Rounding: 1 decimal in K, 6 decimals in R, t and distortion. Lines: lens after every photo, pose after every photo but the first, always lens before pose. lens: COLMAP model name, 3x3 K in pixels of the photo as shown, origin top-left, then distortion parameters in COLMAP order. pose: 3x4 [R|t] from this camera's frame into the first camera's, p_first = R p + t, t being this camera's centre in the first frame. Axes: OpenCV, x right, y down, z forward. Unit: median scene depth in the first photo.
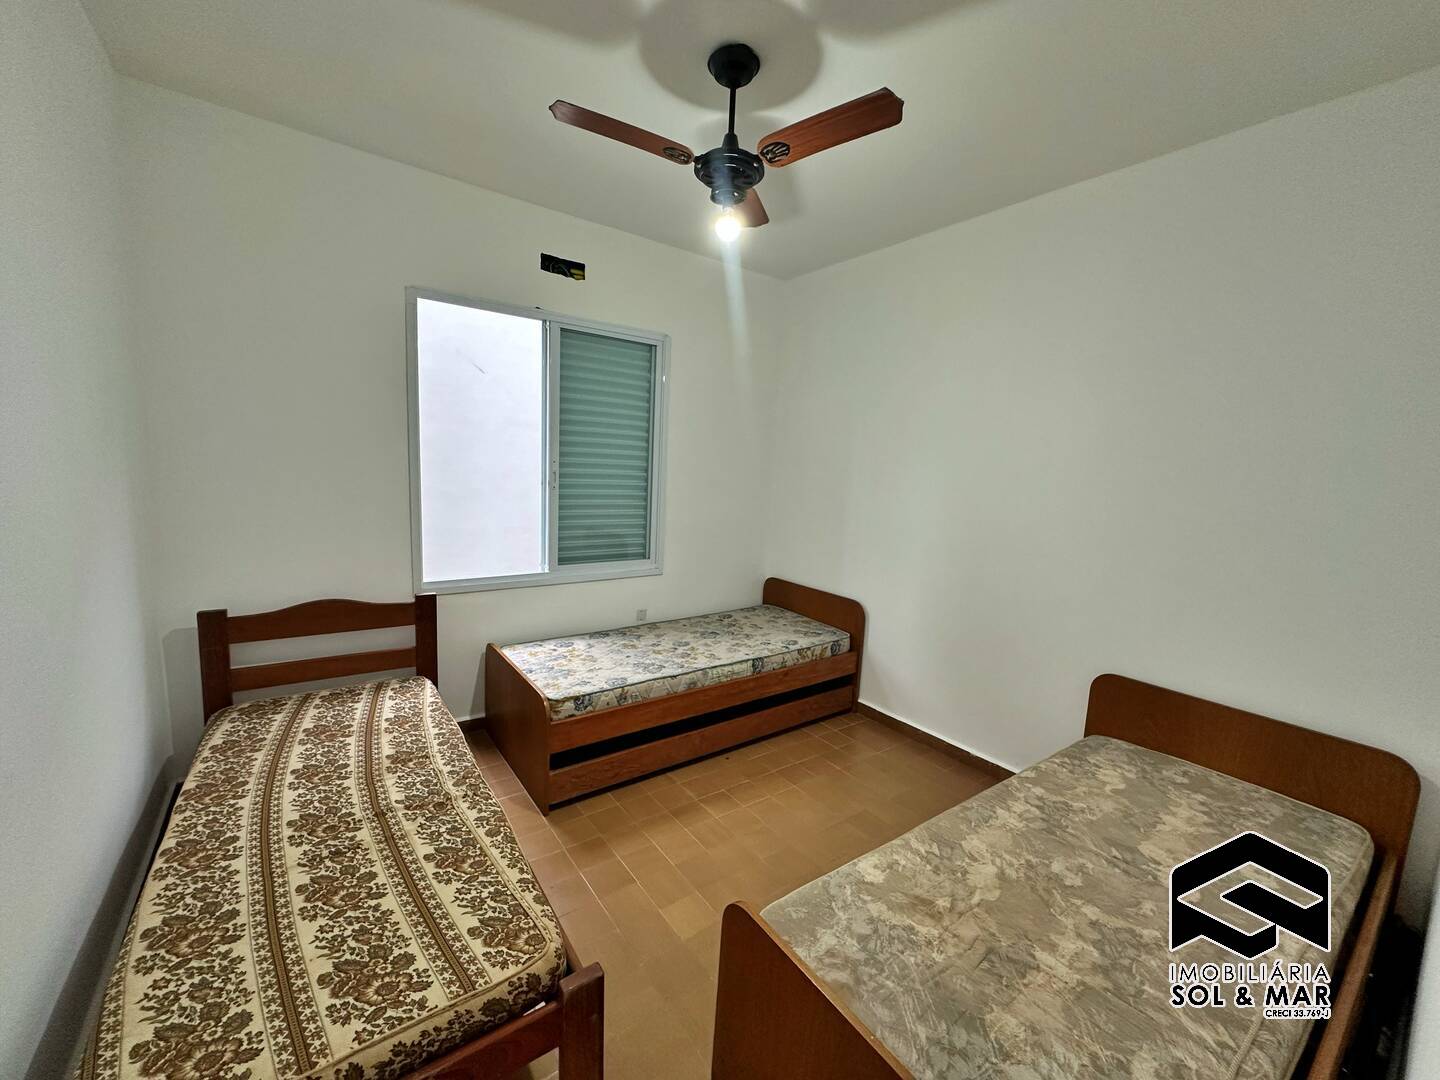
lens RADIAL K [[573.4, 0, 721.0], [0, 573.4, 541.1], [0, 0, 1]] dist [-0.001258, -0.000082]
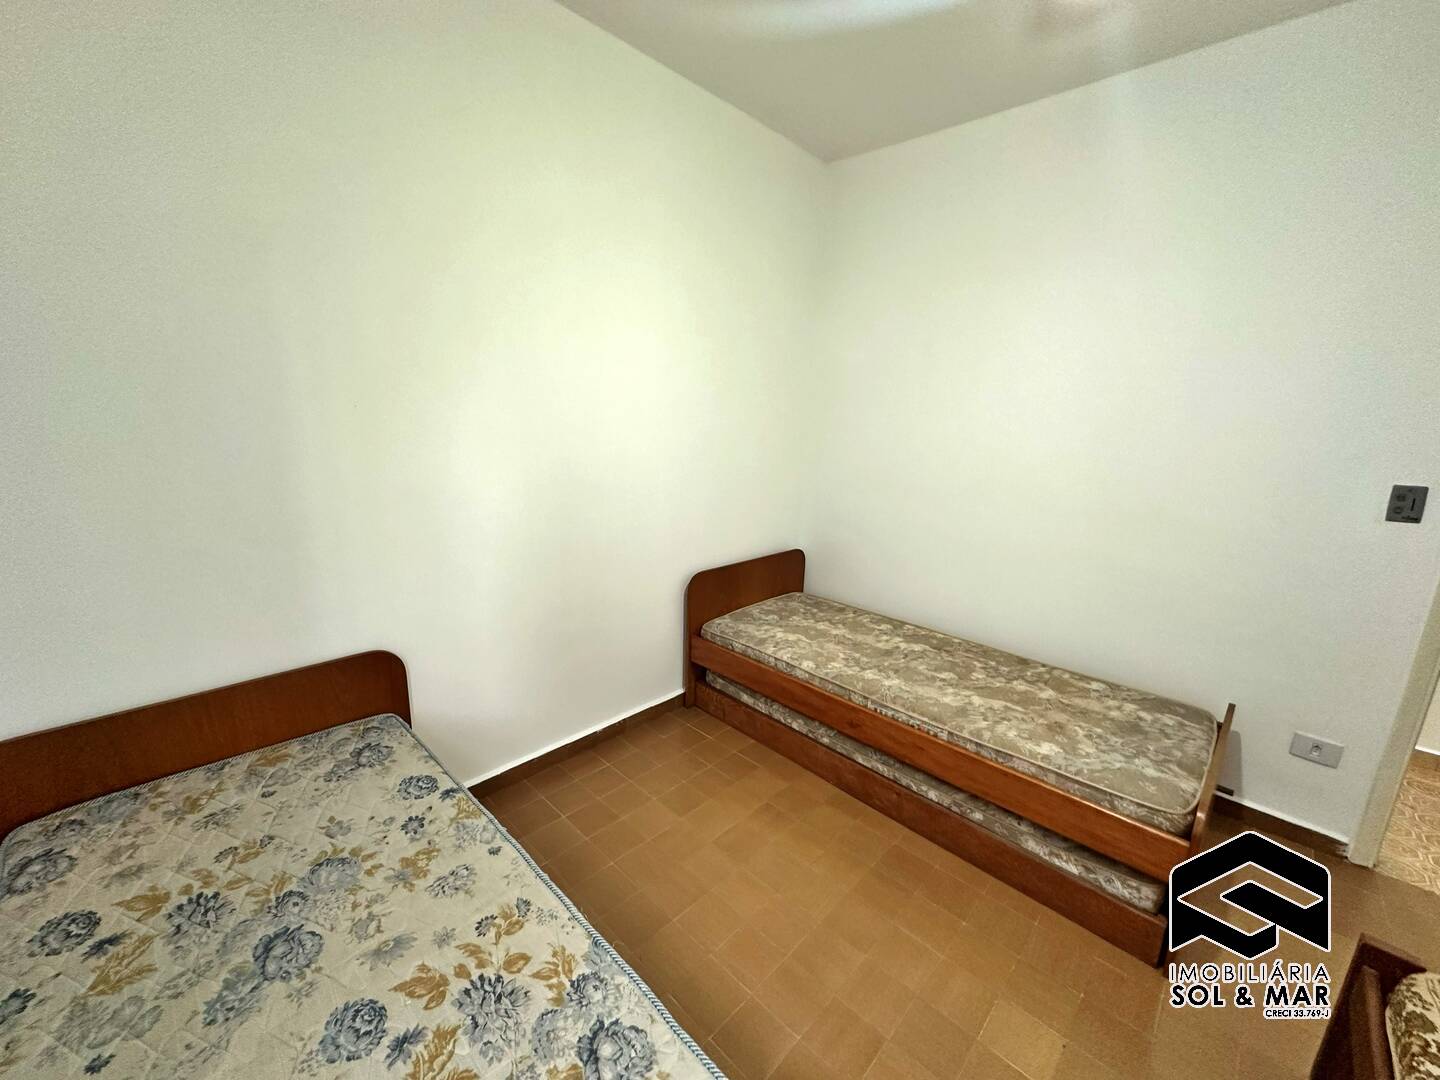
lens RADIAL K [[573.4, 0, 721.0], [0, 573.4, 541.1], [0, 0, 1]] dist [-0.001258, -0.000082]
pose [[-0.164107, -0.269584, 0.948891, -0.404897], [0.096307, 0.952958, 0.287395, -0.157309], [-0.981730, 0.138548, -0.130424, 1.094047]]
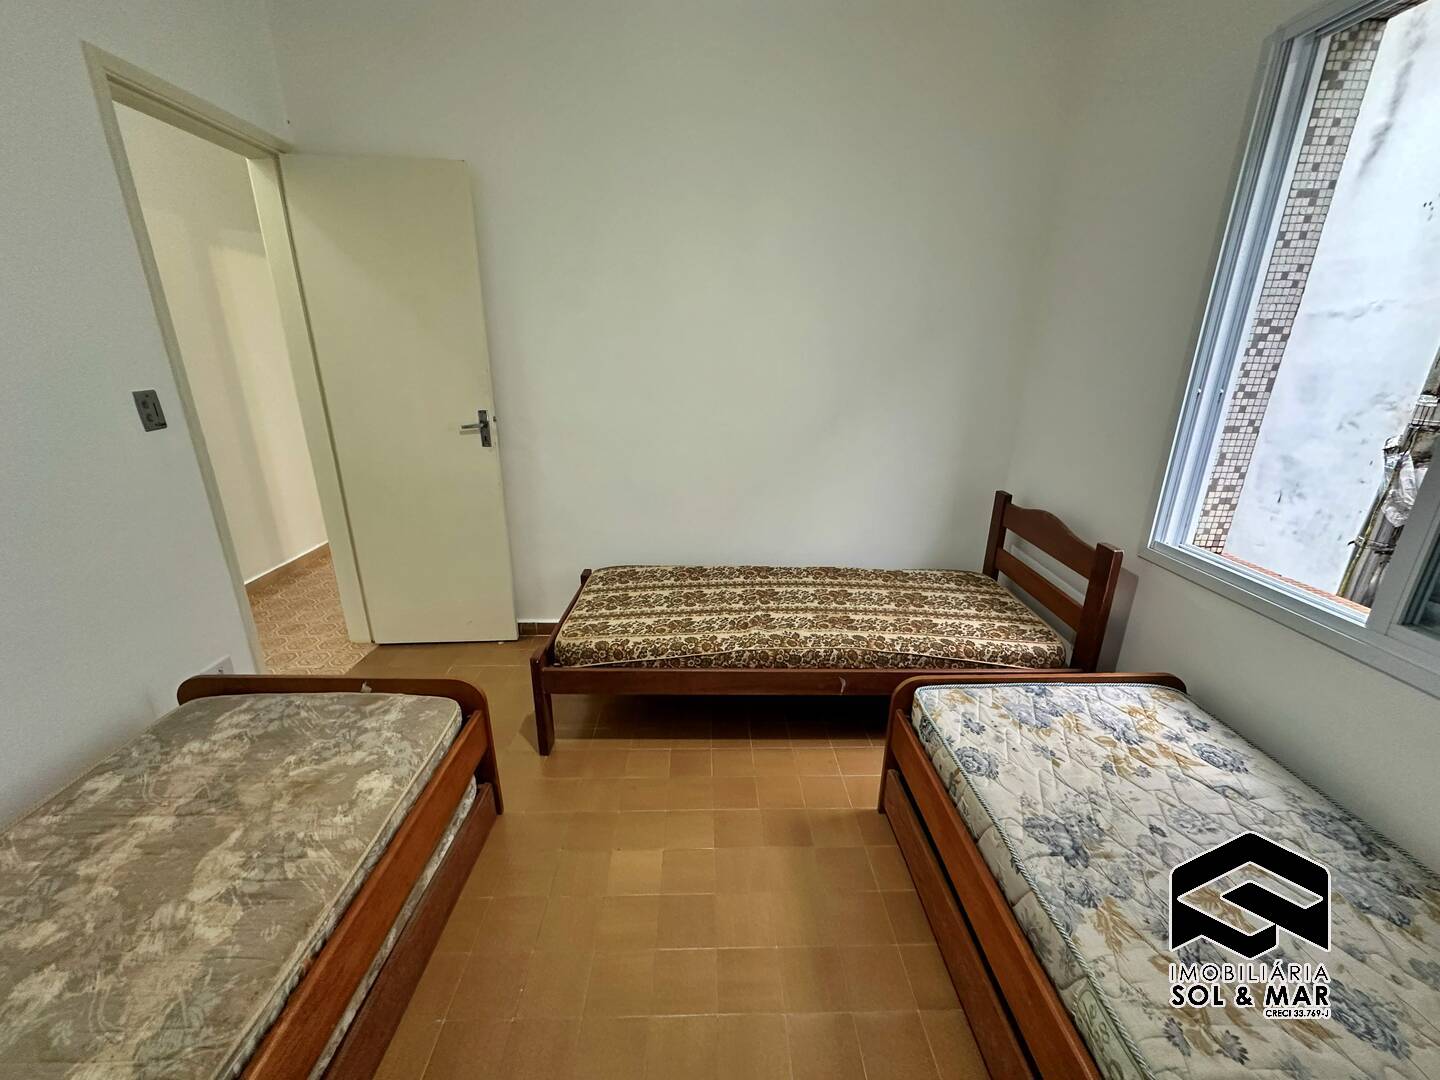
lens RADIAL K [[573.4, 0, 721.0], [0, 573.4, 541.1], [0, 0, 1]] dist [-0.001258, -0.000082]
pose [[-0.571572, 0.209223, -0.793430, 0.360403], [-0.145511, 0.925777, 0.348946, -0.103703], [0.807547, 0.314900, -0.498704, 1.090763]]
